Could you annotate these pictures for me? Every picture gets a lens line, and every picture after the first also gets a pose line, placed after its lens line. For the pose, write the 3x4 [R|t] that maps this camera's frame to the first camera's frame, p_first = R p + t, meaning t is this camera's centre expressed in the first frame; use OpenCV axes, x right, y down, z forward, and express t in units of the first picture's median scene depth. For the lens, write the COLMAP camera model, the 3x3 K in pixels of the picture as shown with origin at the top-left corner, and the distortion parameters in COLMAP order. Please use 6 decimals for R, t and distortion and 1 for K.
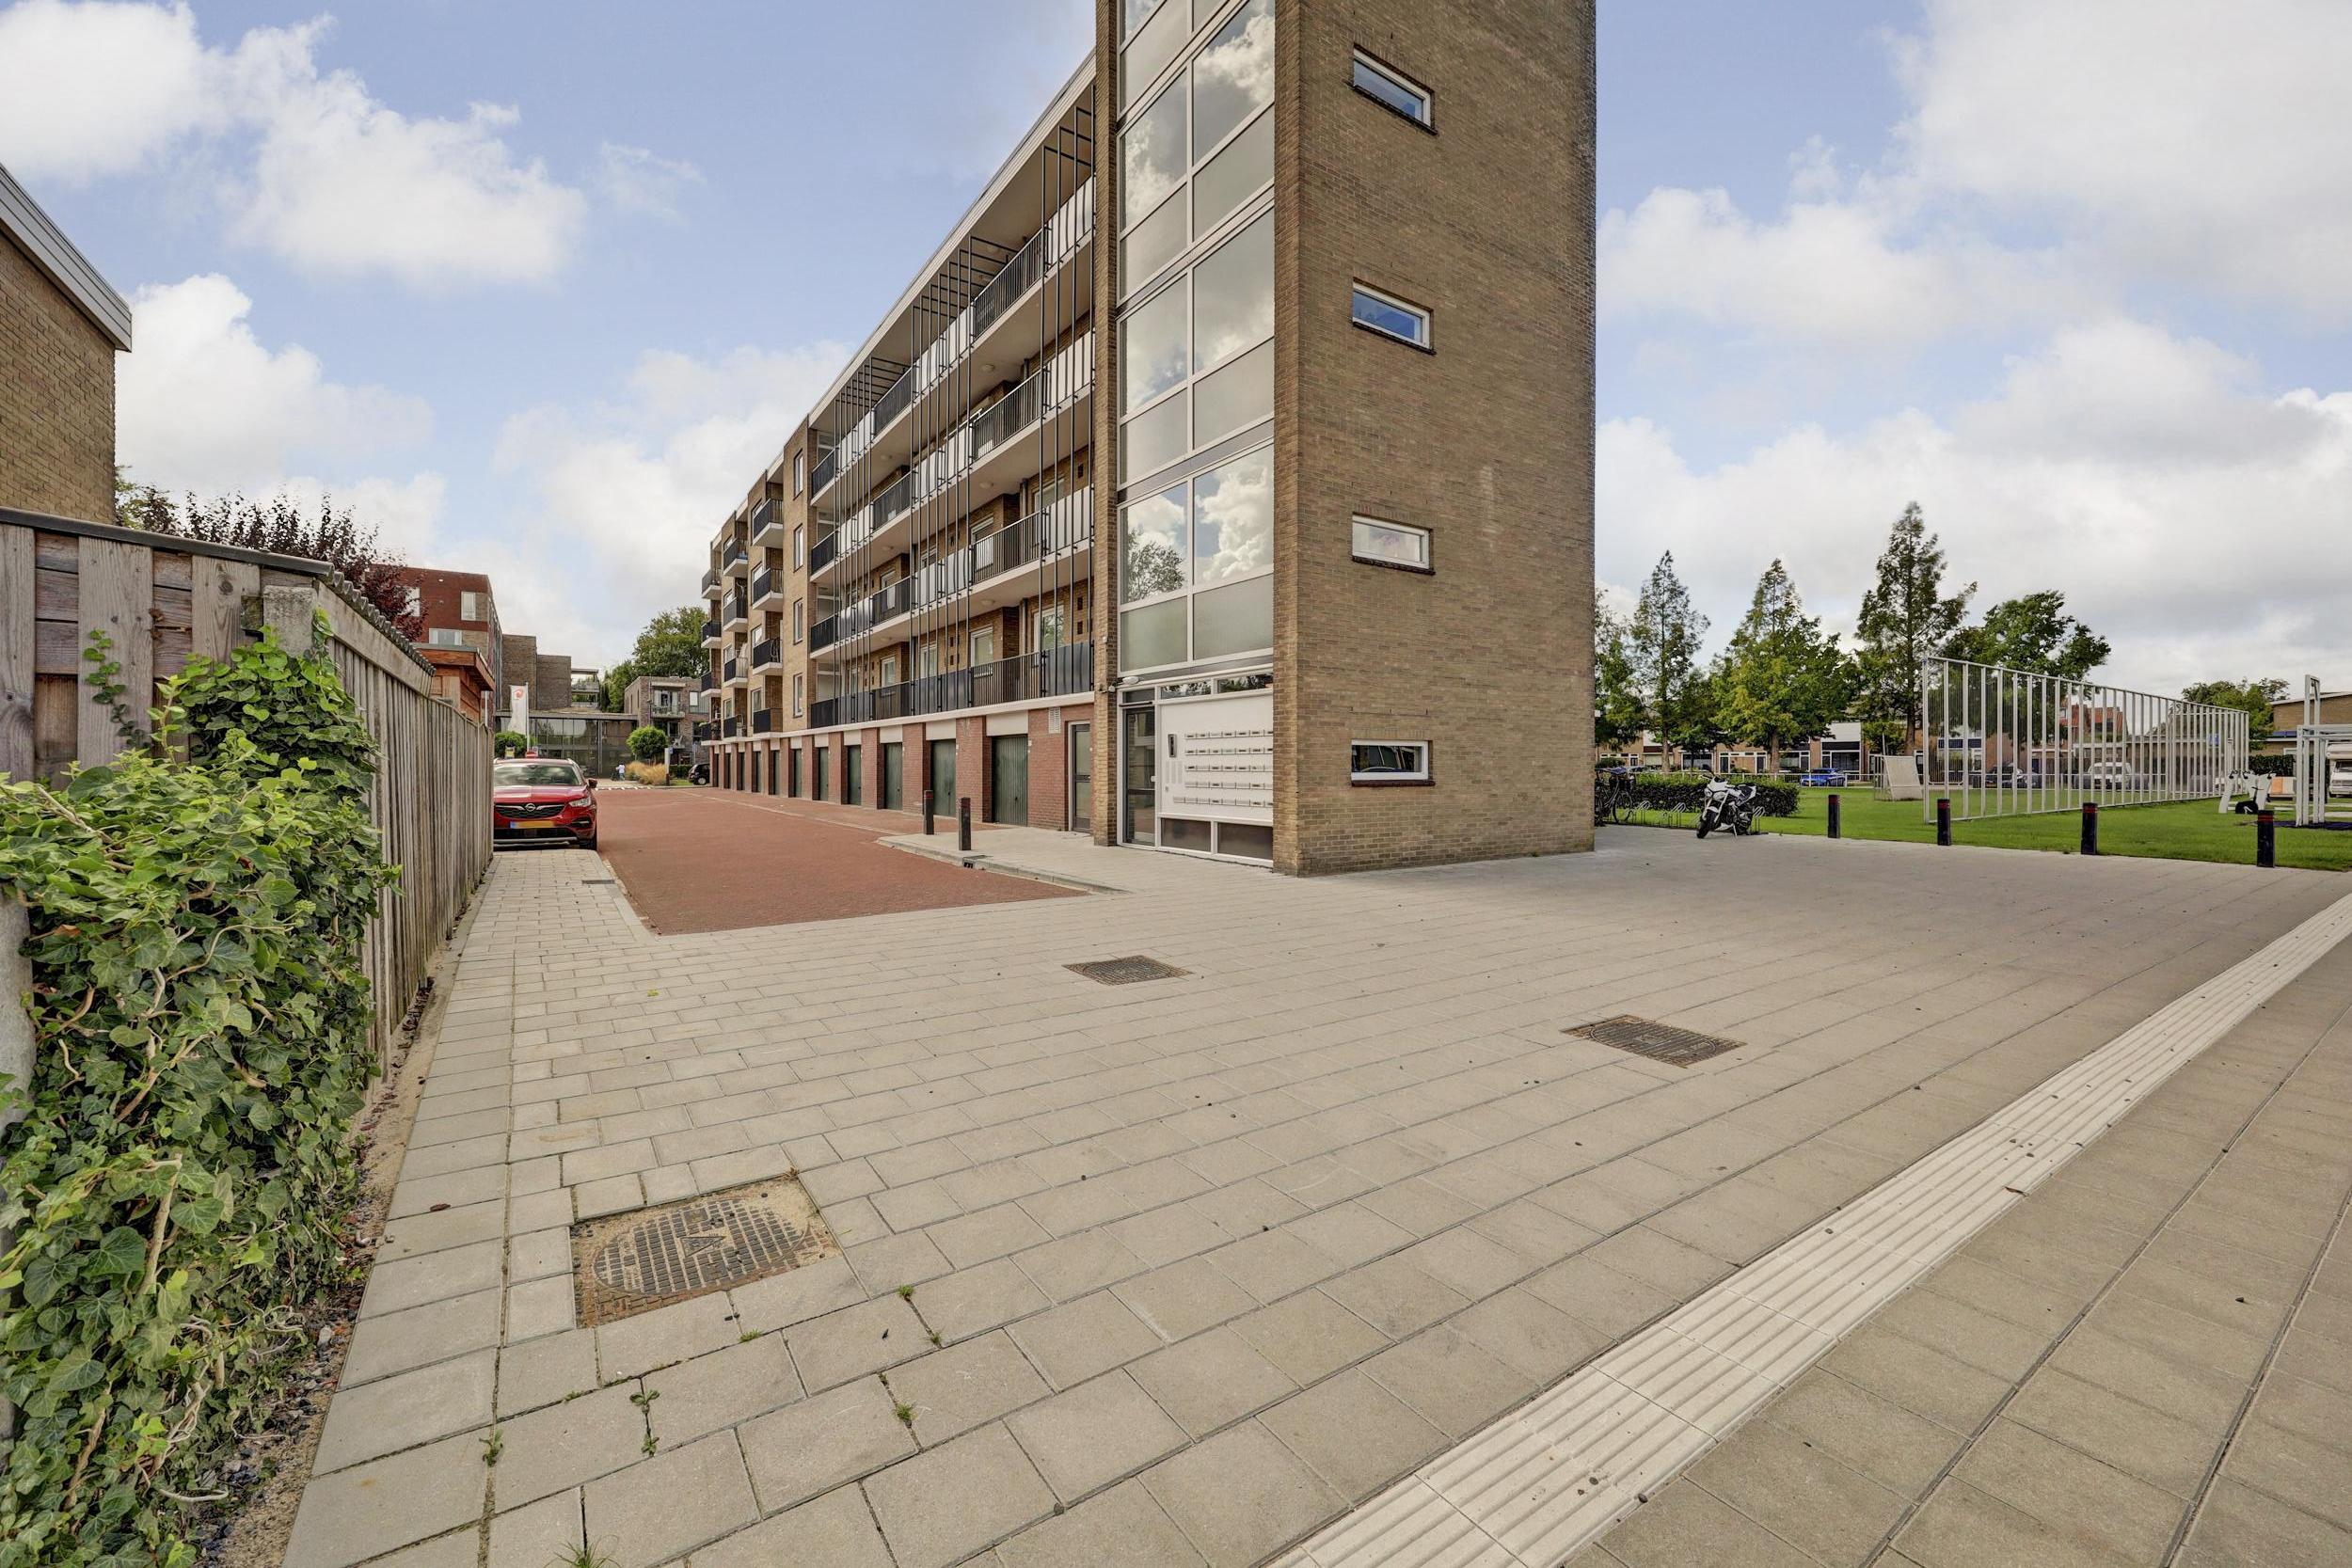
lens RADIAL K [[946.1, 0, 1185.3], [0, 946.1, 768.1], [0, 0, 1]] dist [0.000790, 0.000052]
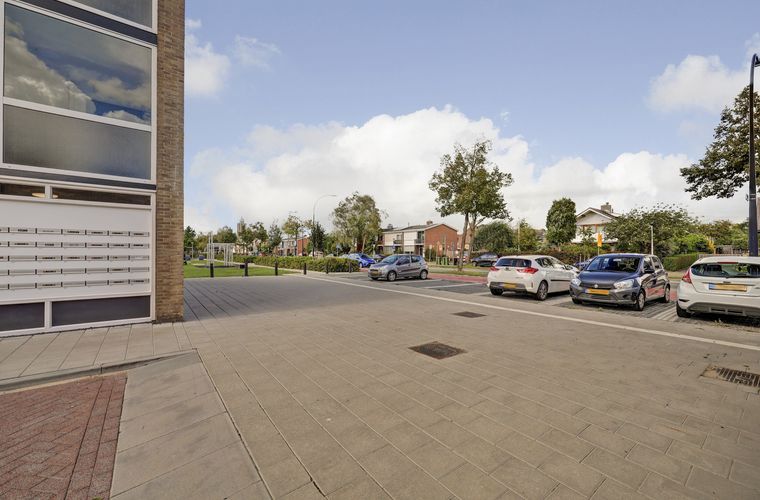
lens RADIAL K [[305.7, 0, 380.8], [0, 305.7, 251.0], [0, 0, 1]] dist [0.000790, 0.000052]
pose [[-0.053446, 0.006556, 0.998549, -0.422711], [0.005428, 0.999966, -0.006275, -0.004922], [-0.998556, 0.005085, -0.053479, 0.642626]]
